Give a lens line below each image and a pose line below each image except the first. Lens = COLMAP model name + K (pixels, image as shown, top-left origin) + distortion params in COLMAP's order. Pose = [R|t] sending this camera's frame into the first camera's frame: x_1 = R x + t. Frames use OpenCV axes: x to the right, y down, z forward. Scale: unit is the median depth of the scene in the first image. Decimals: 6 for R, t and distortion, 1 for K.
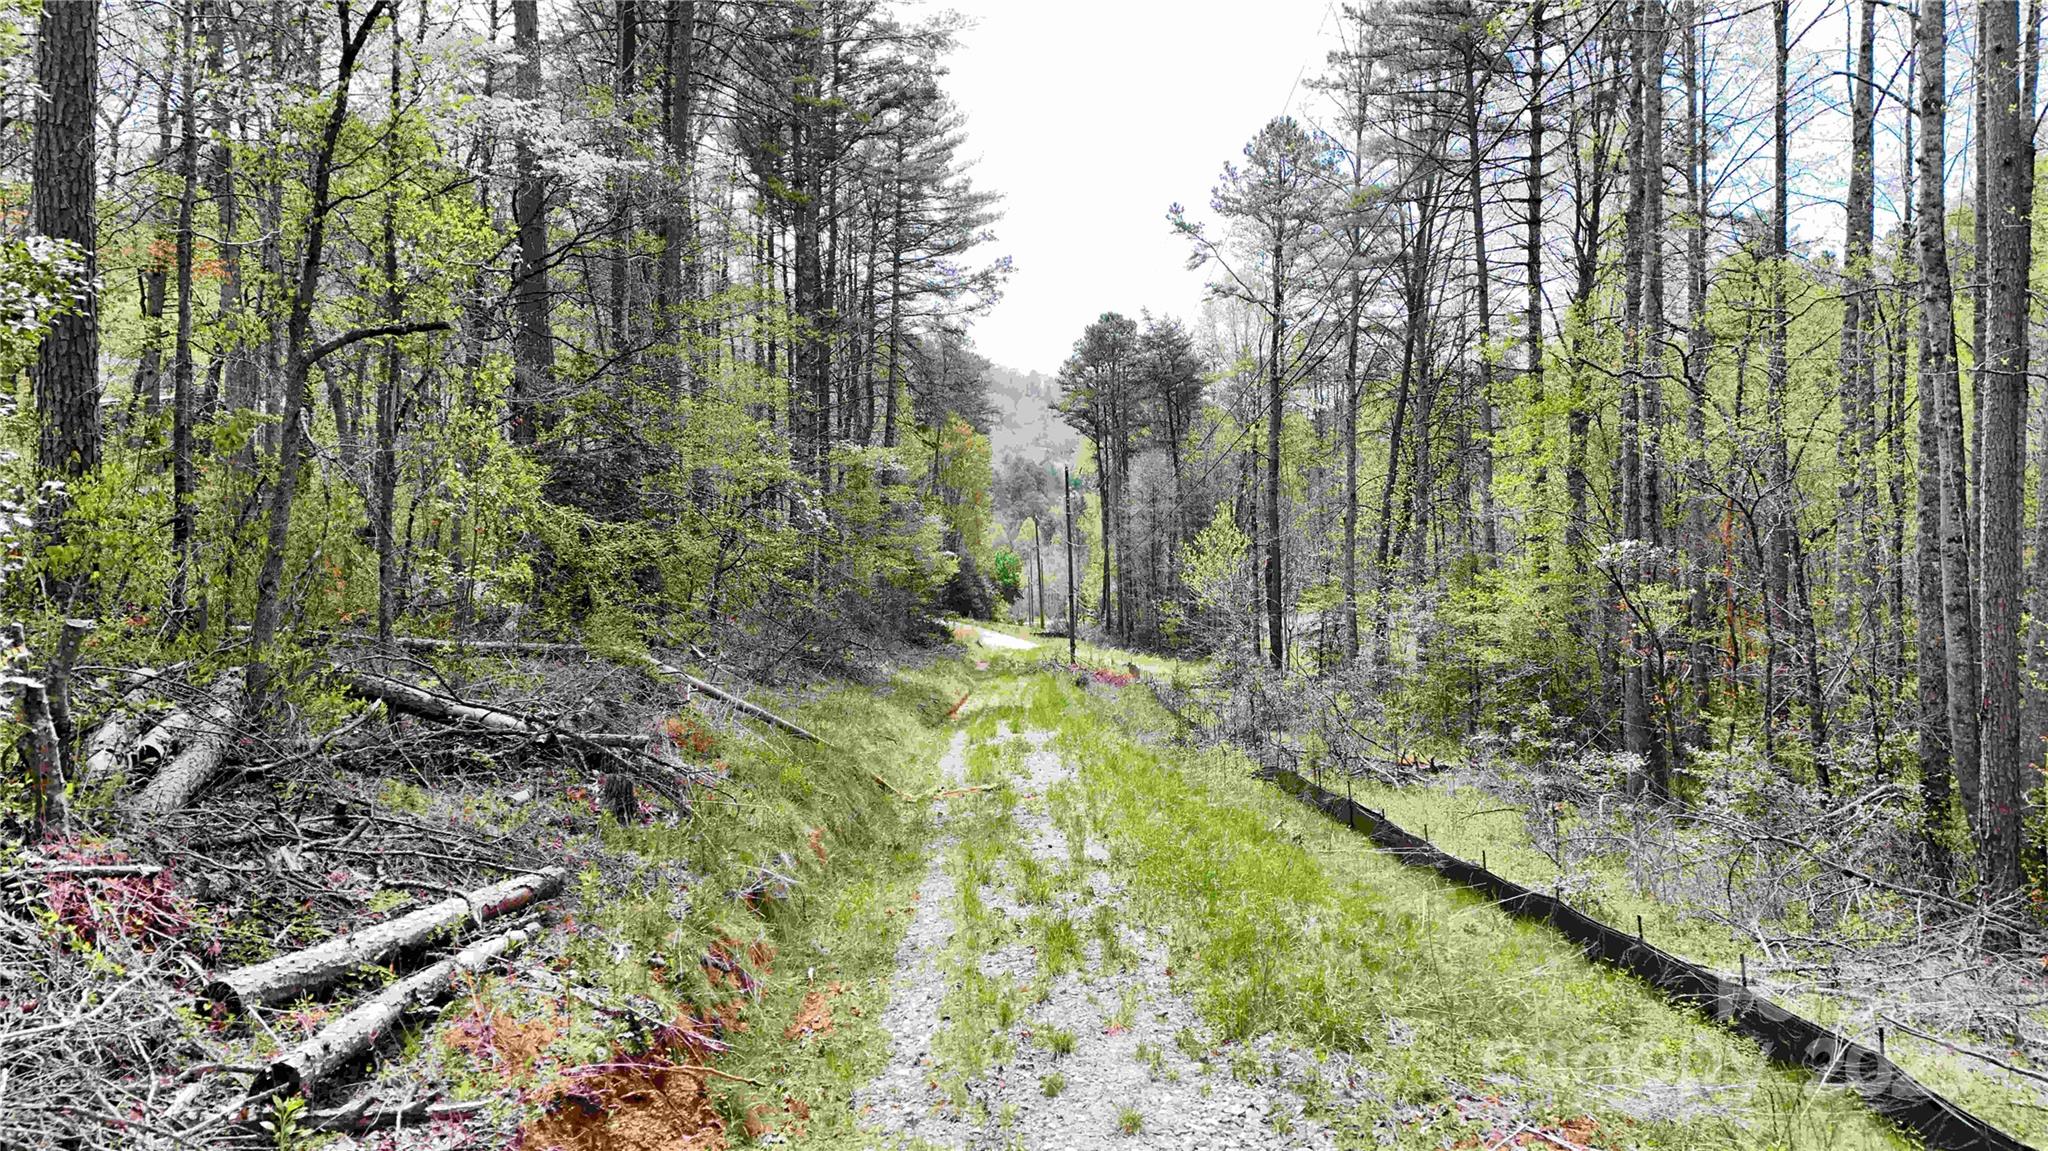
lens RADIAL K [[1487.8, 0, 1031.9], [0, 1487.8, 576.6], [0, 0, 1]] dist [0.074863, -0.089337]
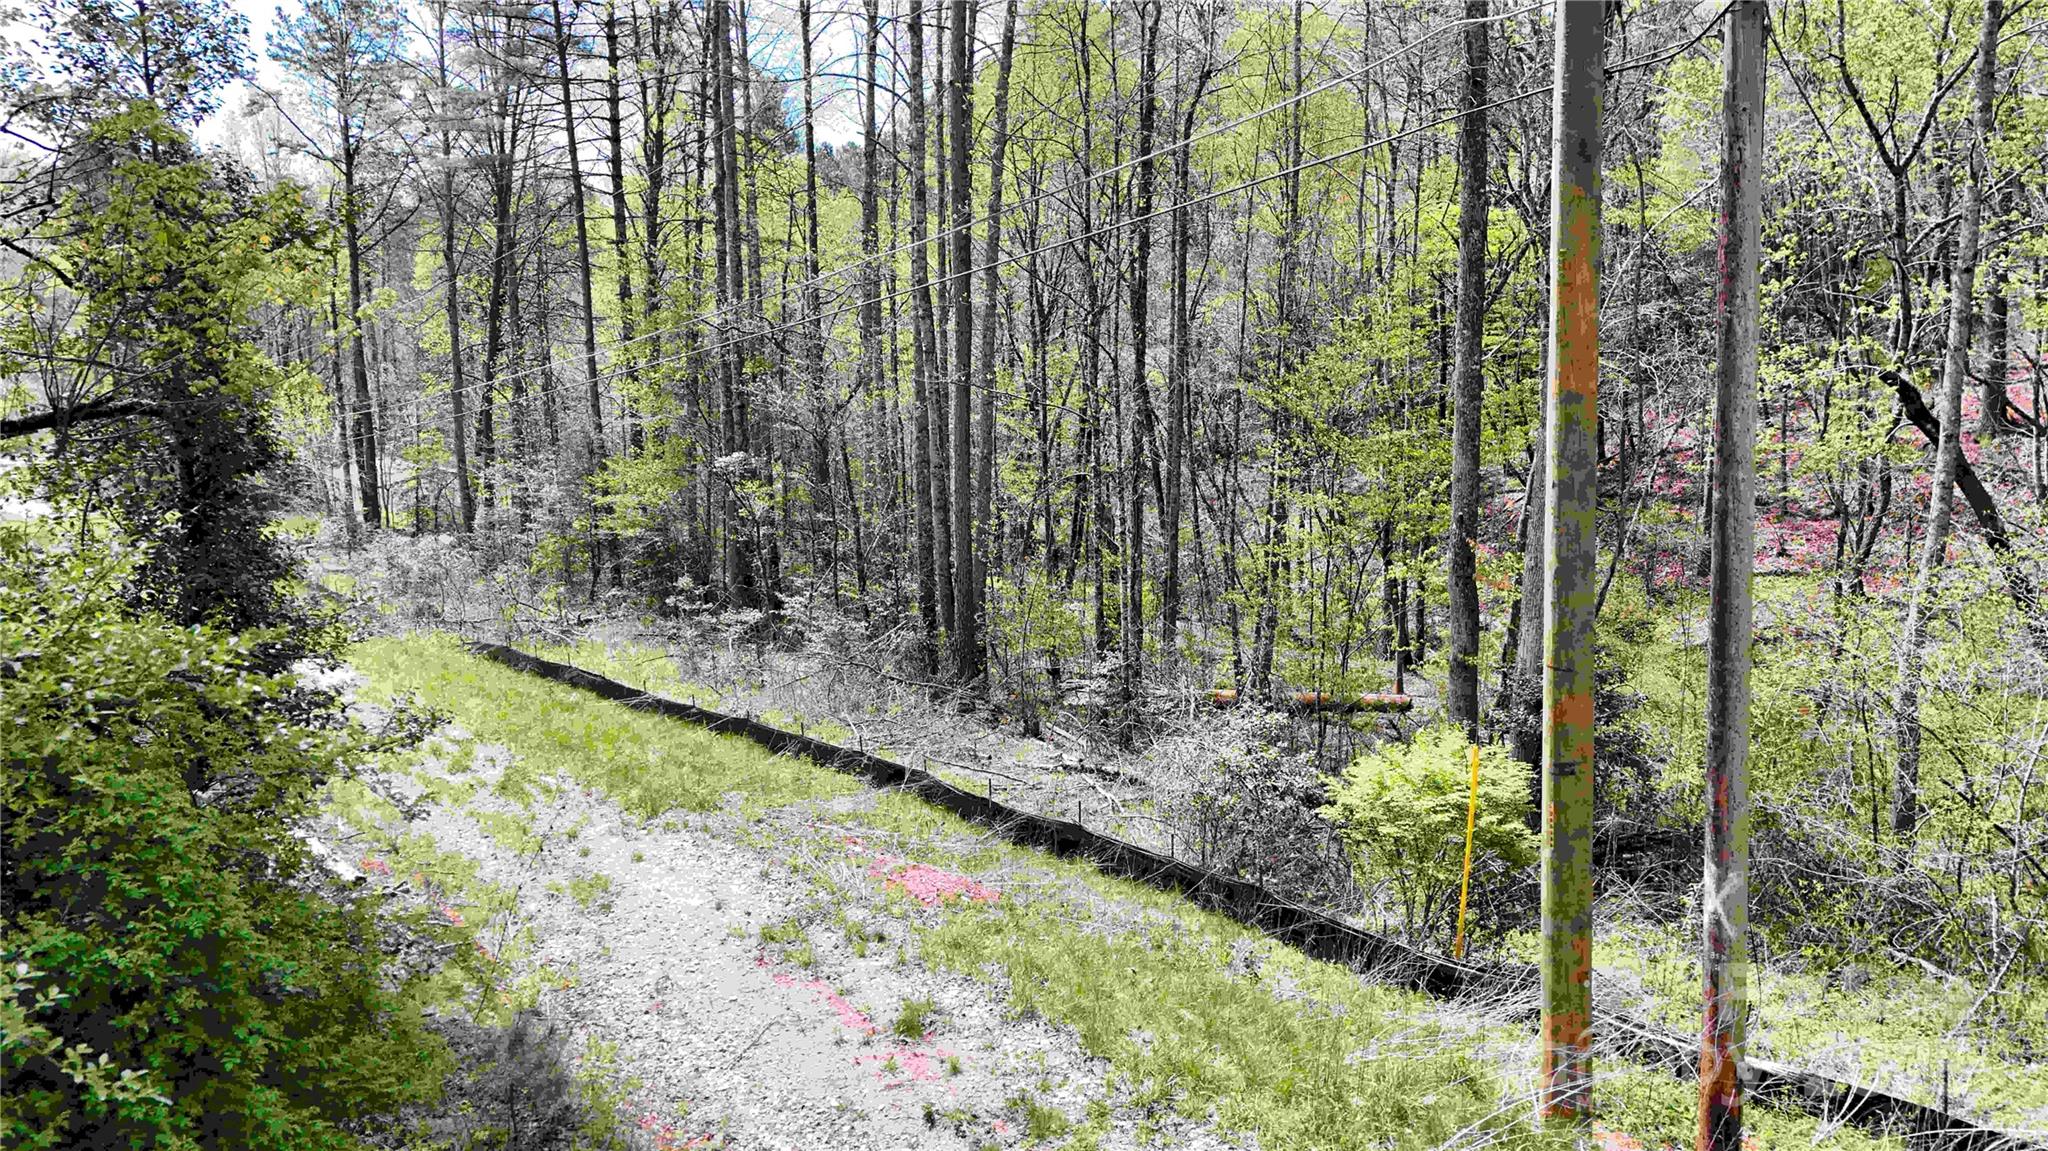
lens RADIAL K [[1487.8, 0, 1031.9], [0, 1487.8, 576.6], [0, 0, 1]] dist [0.074863, -0.089337]
pose [[0.811769, -0.083213, 0.578019, -0.192148], [0.011393, 0.991864, 0.126791, -0.084395], [-0.583867, -0.096339, 0.806113, -0.287140]]
